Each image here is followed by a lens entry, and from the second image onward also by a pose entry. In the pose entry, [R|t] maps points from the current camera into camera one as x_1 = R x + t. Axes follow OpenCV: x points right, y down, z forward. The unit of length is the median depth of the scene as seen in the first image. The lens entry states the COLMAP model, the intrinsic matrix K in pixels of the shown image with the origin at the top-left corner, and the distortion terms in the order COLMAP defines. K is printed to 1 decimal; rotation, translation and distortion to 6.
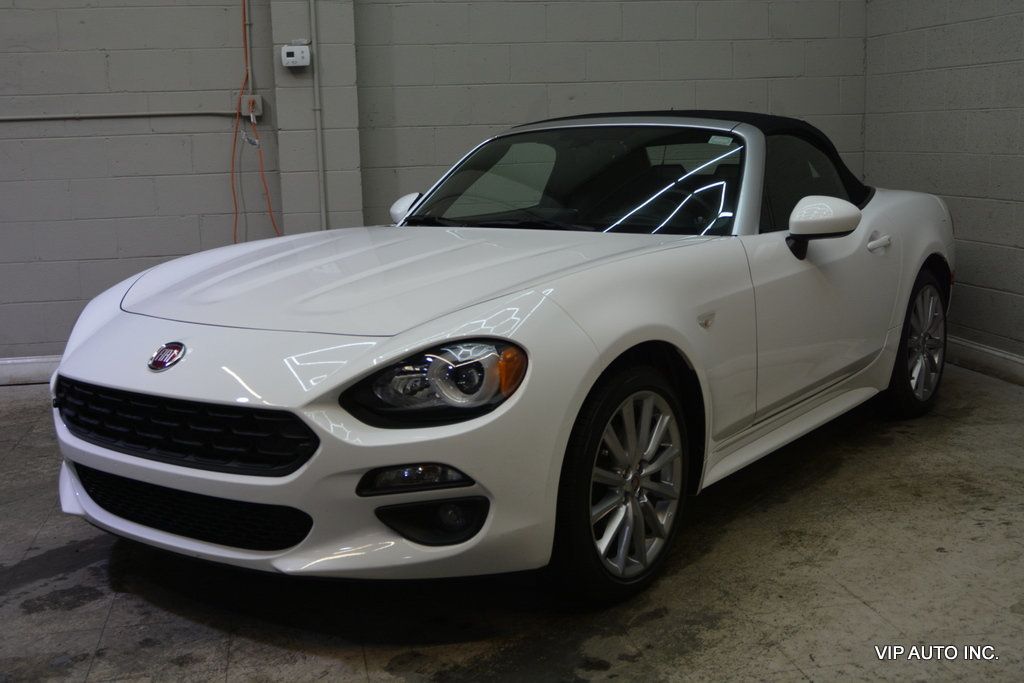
lens RADIAL K [[1229.3, 0, 513.2], [0, 1229.3, 342.4], [0, 0, 1]] dist [-0.003971, -0.009716]
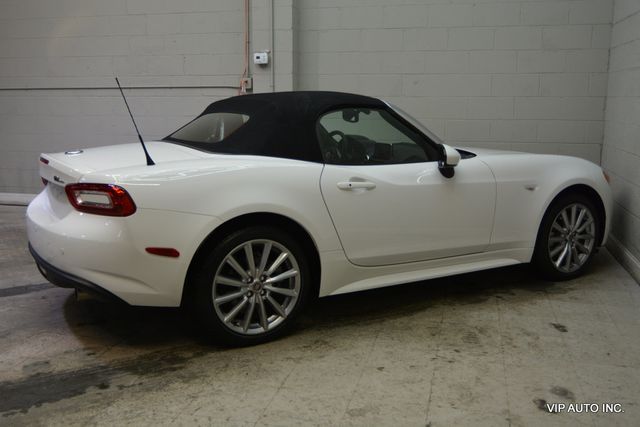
lens RADIAL K [[646.6, 0, 318.4], [0, 646.6, 213.1], [0, 0, 1]] dist [-0.012407, -0.003345]
pose [[0.906289, 0.104569, -0.409518, 0.485089], [-0.099395, 0.994468, 0.033966, -0.045771], [0.410805, 0.009921, 0.911669, 0.146837]]
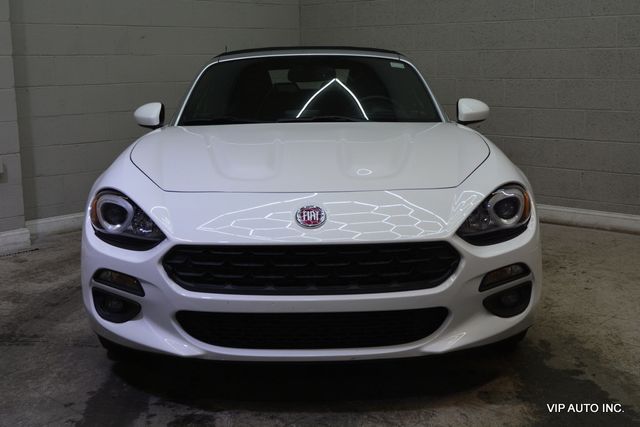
lens RADIAL K [[839.5, 0, 324.3], [0, 839.5, 213.3], [0, 0, 1]] dist [-0.005298, -0.025303]
pose [[0.801157, -0.090721, 0.591538, -0.559314], [0.092243, 0.995351, 0.027720, -0.011079], [-0.591302, 0.032357, 0.805801, 0.177050]]
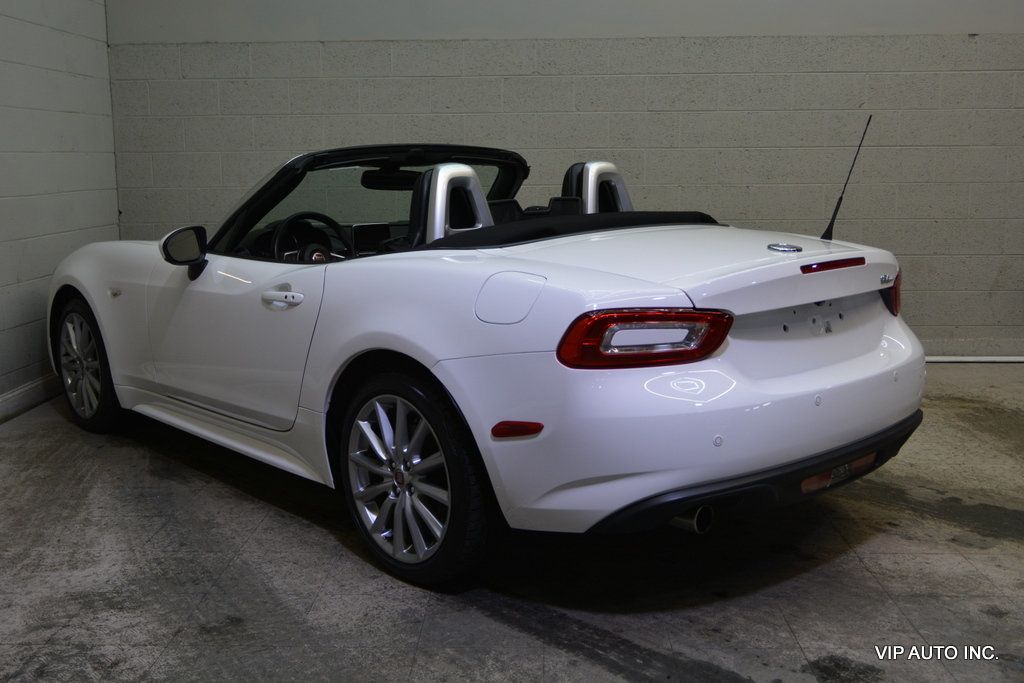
lens RADIAL K [[1044.3, 0, 508.9], [0, 1044.3, 341.8], [0, 0, 1]] dist [-0.007422, 0.004772]
pose [[0.218330, -0.142628, 0.965396, -0.829793], [0.167400, 0.980072, 0.106938, -0.106242], [-0.961410, 0.138259, 0.237855, 0.775880]]
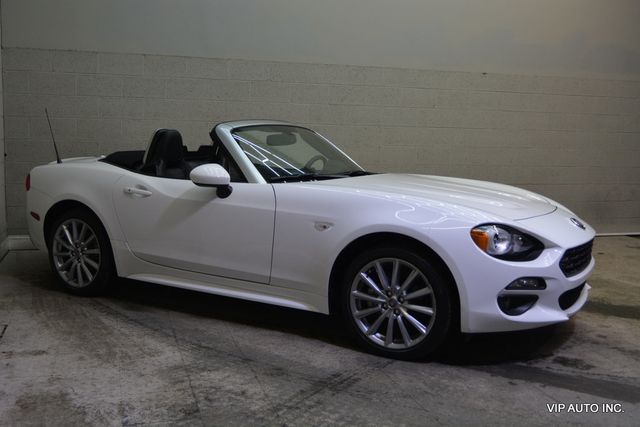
lens RADIAL K [[668.6, 0, 319.2], [0, 668.6, 214.0], [0, 0, 1]] dist [-0.010538, 0.002962]
pose [[-0.113875, -0.098056, 0.988644, -1.023191], [0.148878, 0.982197, 0.114564, -0.156257], [-0.982277, 0.160234, -0.097250, 1.108922]]
